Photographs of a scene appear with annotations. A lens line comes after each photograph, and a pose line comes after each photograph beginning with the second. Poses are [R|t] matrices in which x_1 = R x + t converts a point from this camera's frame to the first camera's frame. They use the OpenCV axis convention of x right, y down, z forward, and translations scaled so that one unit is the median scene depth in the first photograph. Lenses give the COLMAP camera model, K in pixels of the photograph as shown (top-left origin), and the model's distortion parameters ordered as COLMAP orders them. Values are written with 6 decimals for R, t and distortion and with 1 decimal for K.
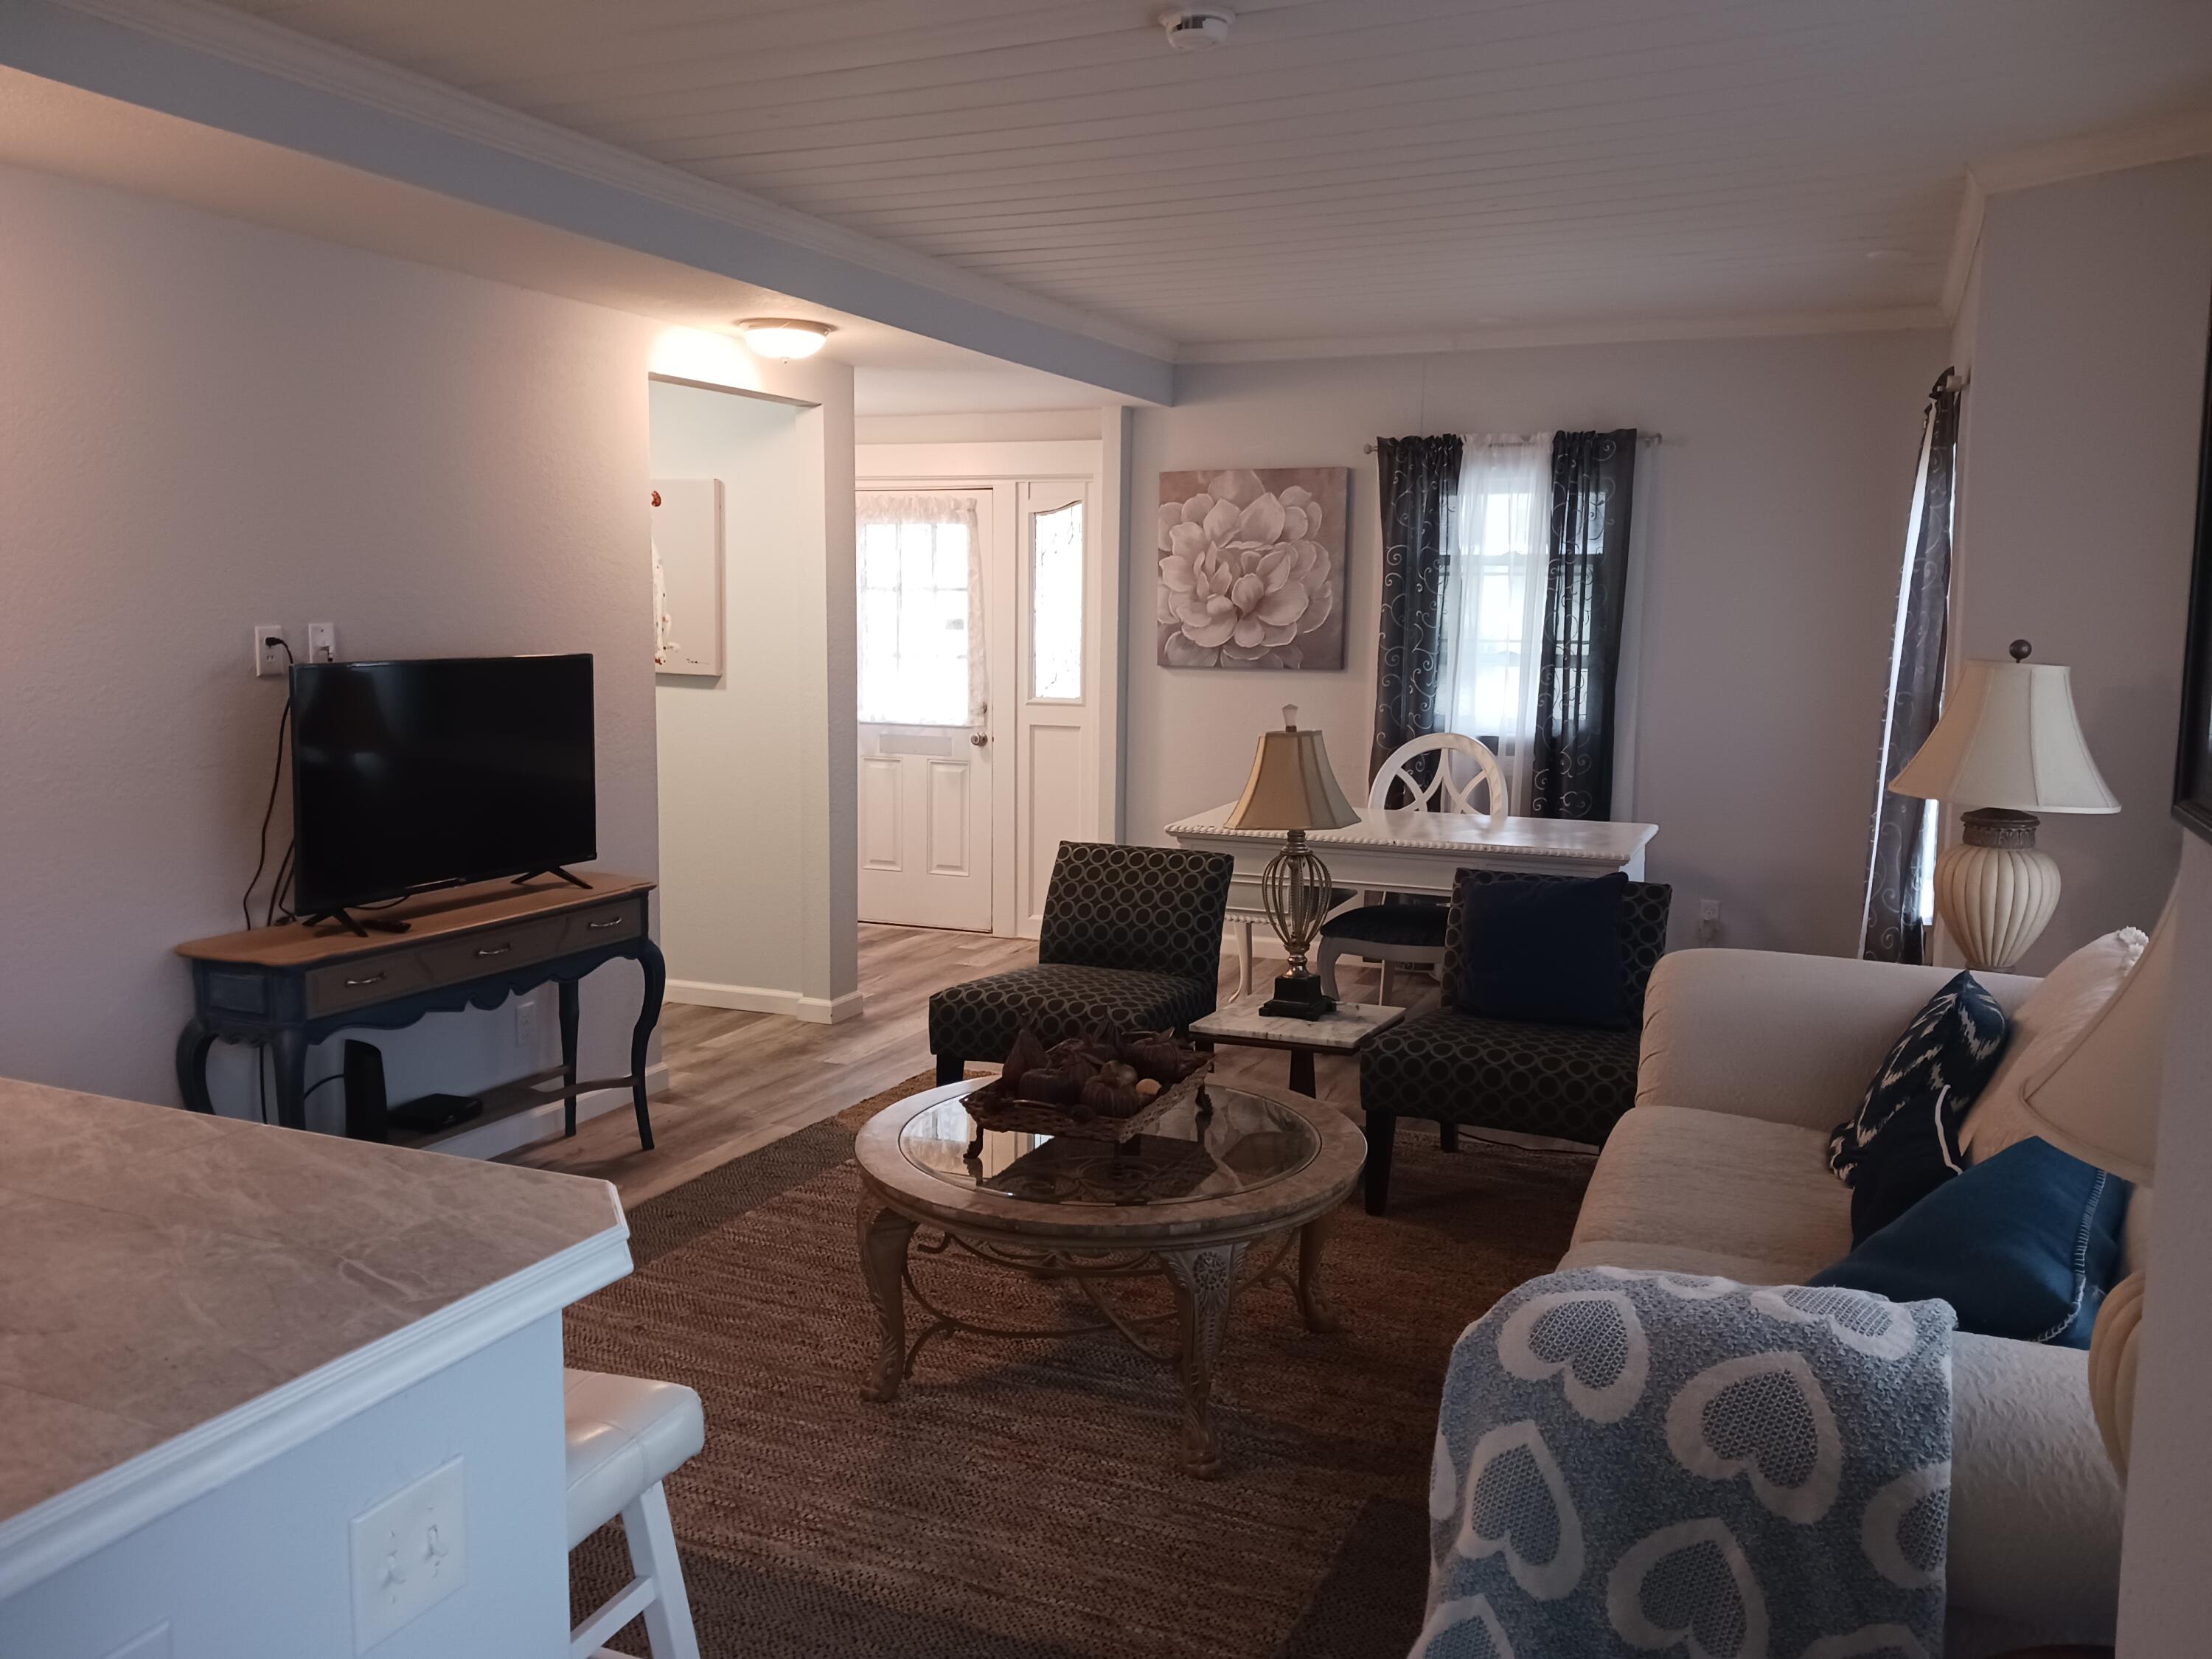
lens RADIAL K [[1721.9, 0, 1110.8], [0, 1721.9, 794.0], [0, 0, 1]] dist [0.080190, -0.090831]
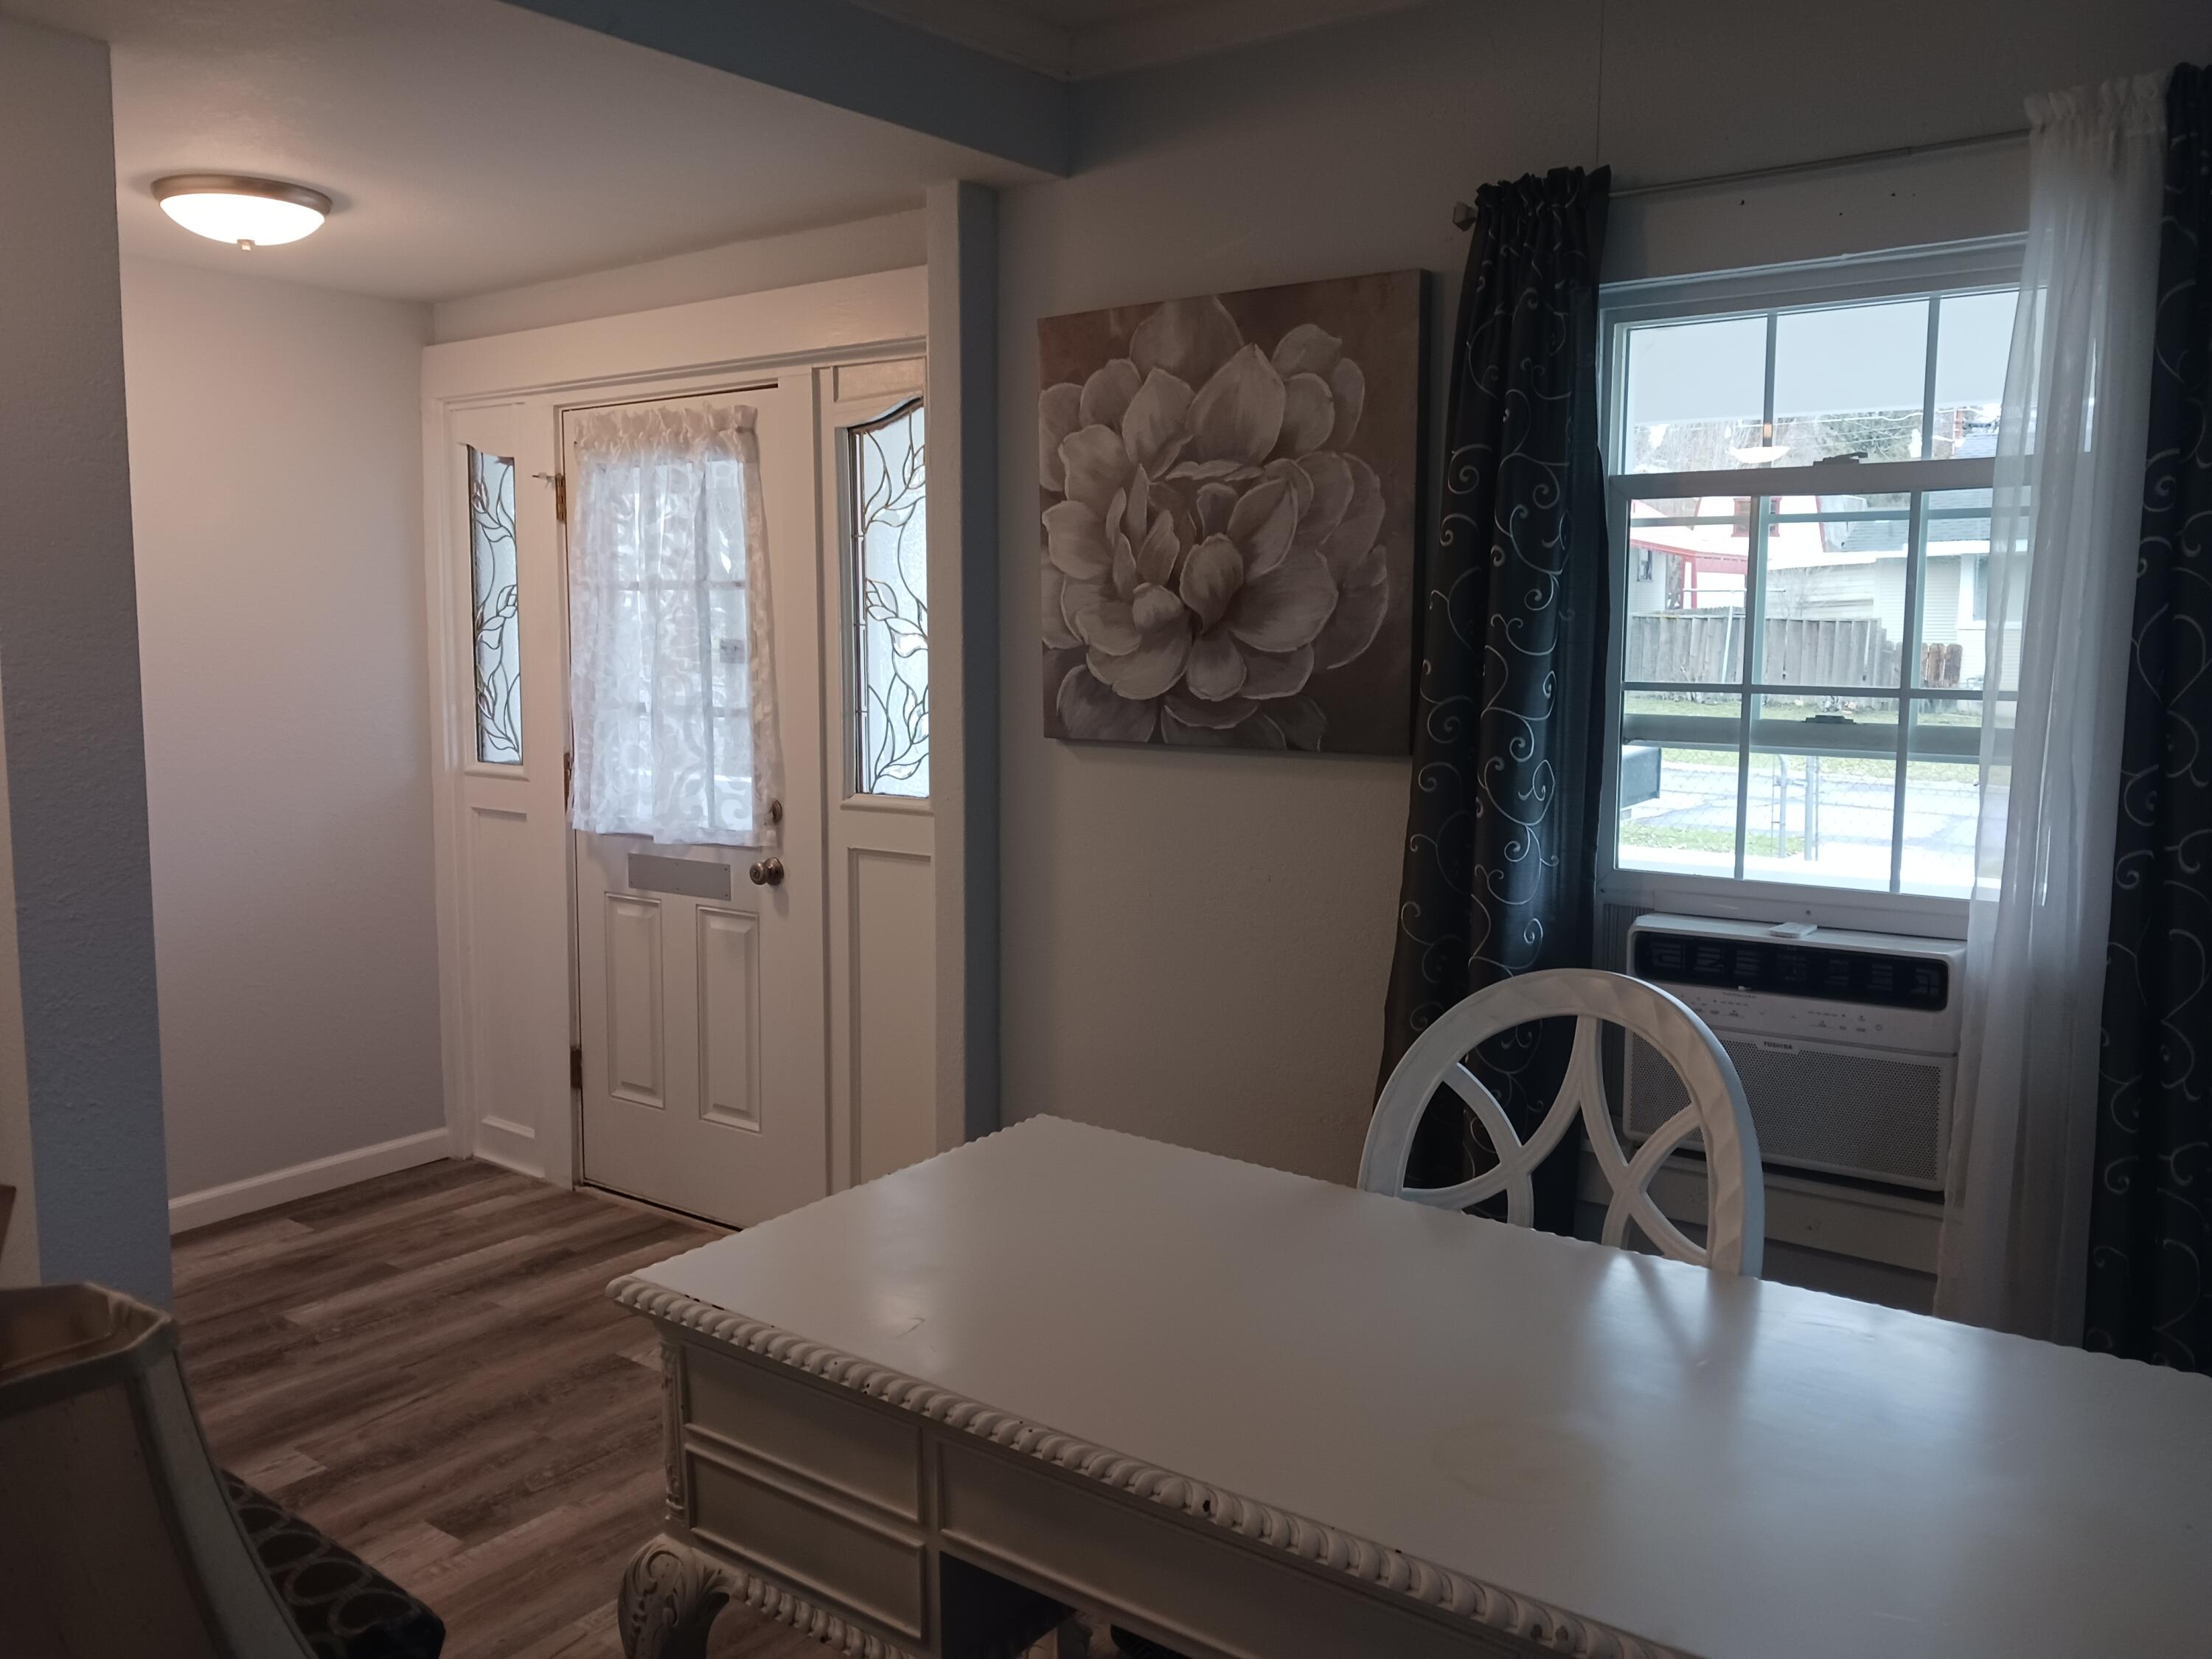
lens RADIAL K [[1721.9, 0, 1110.8], [0, 1721.9, 794.0], [0, 0, 1]] dist [0.080190, -0.090831]
pose [[0.971967, 0.012984, -0.234757, 0.157475], [-0.015294, 0.999851, -0.008019, -0.057005], [0.234618, 0.011384, 0.972021, 0.560655]]
